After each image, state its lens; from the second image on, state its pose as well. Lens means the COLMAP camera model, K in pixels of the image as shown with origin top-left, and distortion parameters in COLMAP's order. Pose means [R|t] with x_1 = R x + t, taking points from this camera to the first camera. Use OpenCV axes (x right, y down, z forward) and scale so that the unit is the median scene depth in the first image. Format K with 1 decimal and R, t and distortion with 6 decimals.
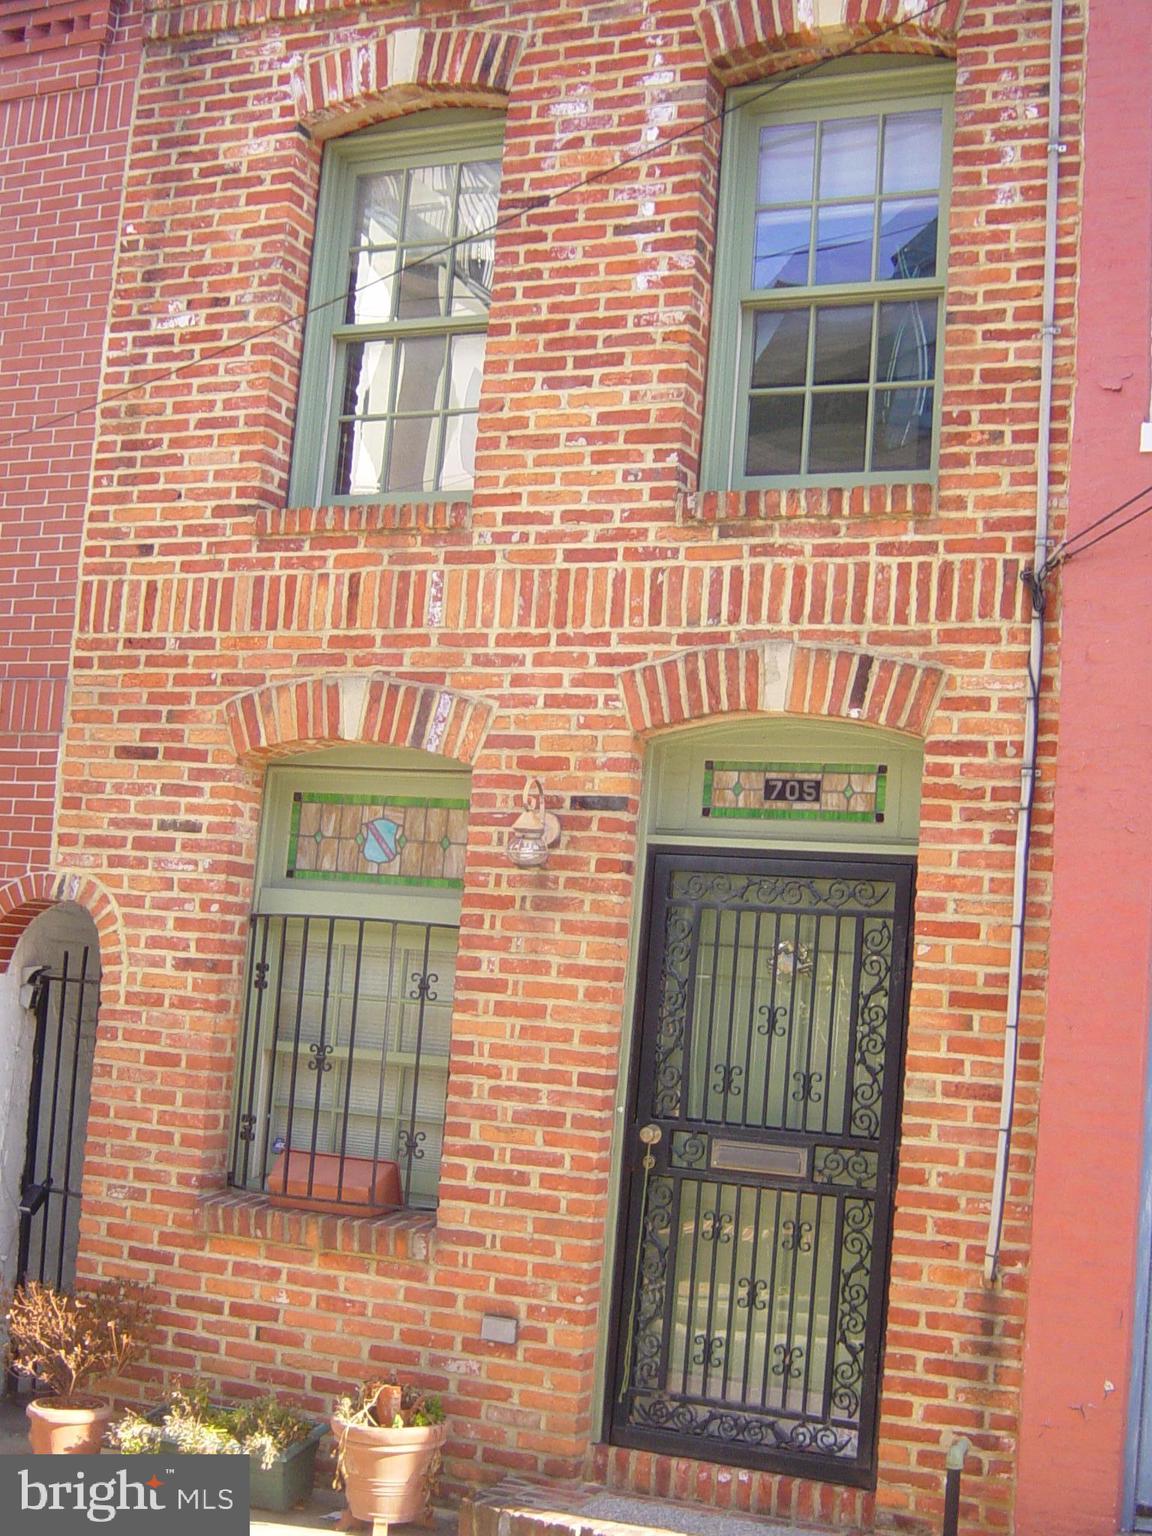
lens RADIAL K [[2129.9, 0, 576.0], [0, 2129.9, 768.0], [0, 0, 1]] dist [-0.144257, 0.087660]
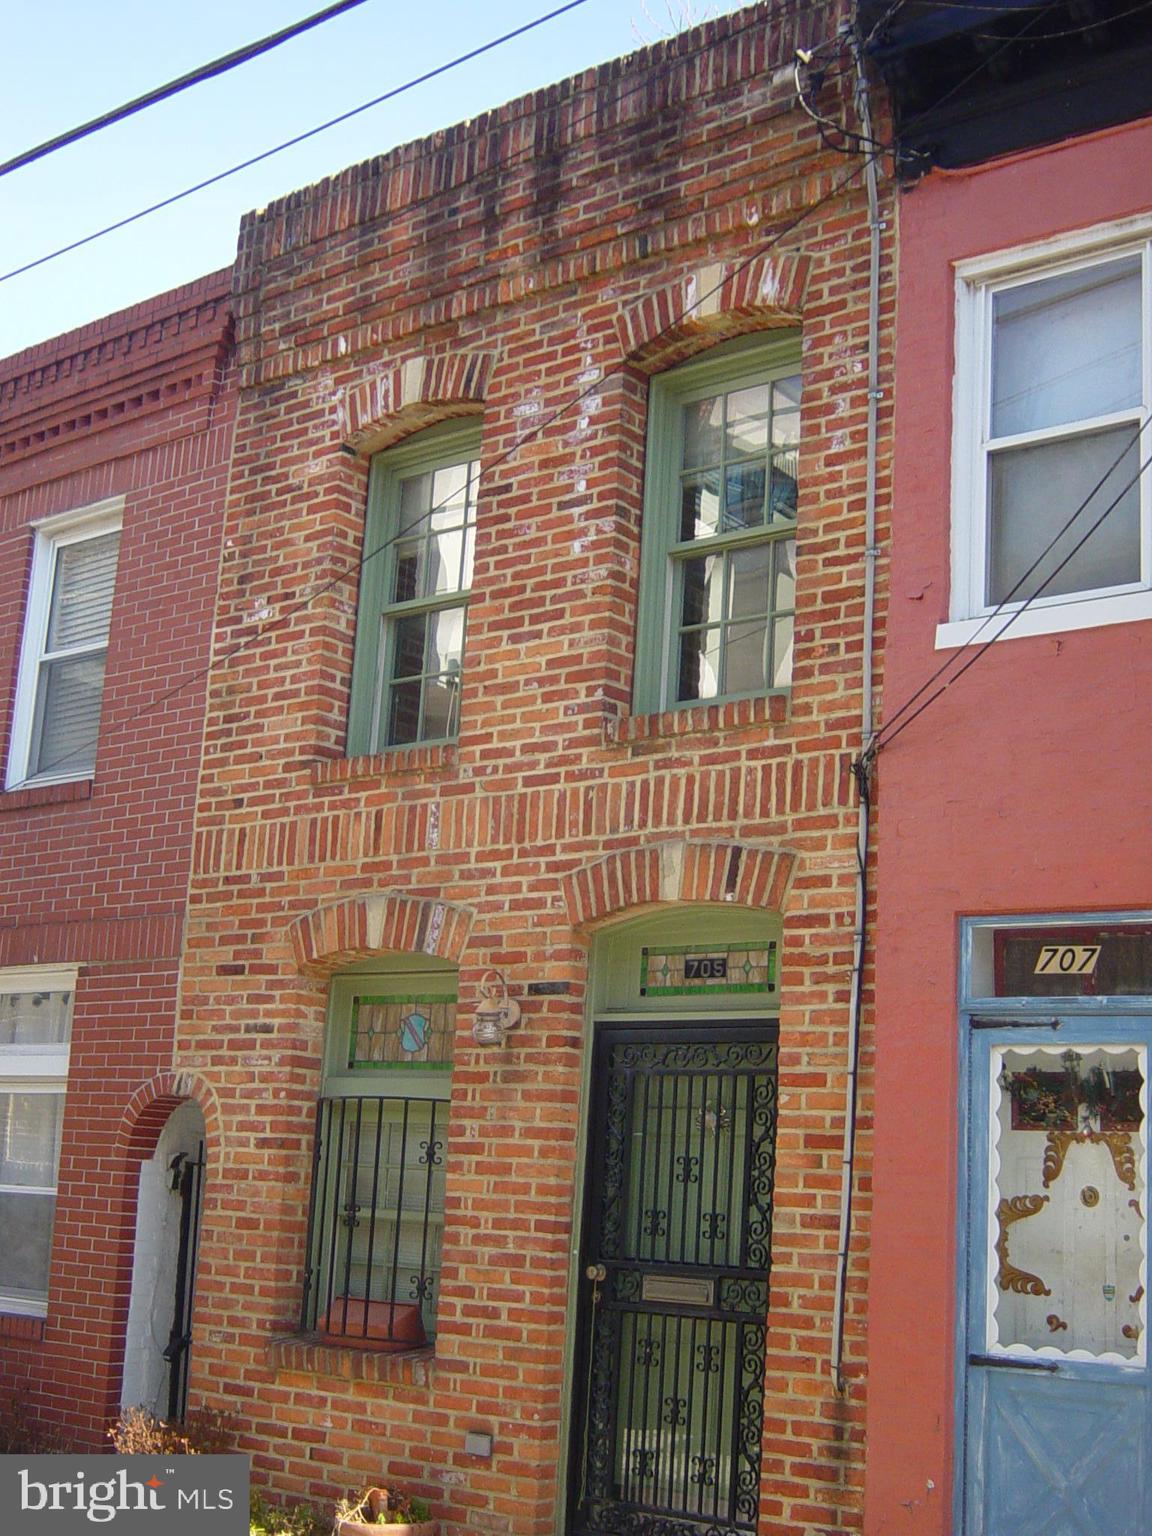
lens RADIAL K [[2129.9, 0, 576.0], [0, 2129.9, 768.0], [0, 0, 1]] dist [-0.144257, 0.087660]
pose [[0.961493, -0.077447, -0.263692, 0.340939], [0.044971, 0.990877, -0.127046, 0.045159], [0.271125, 0.110296, 0.956204, -0.129770]]
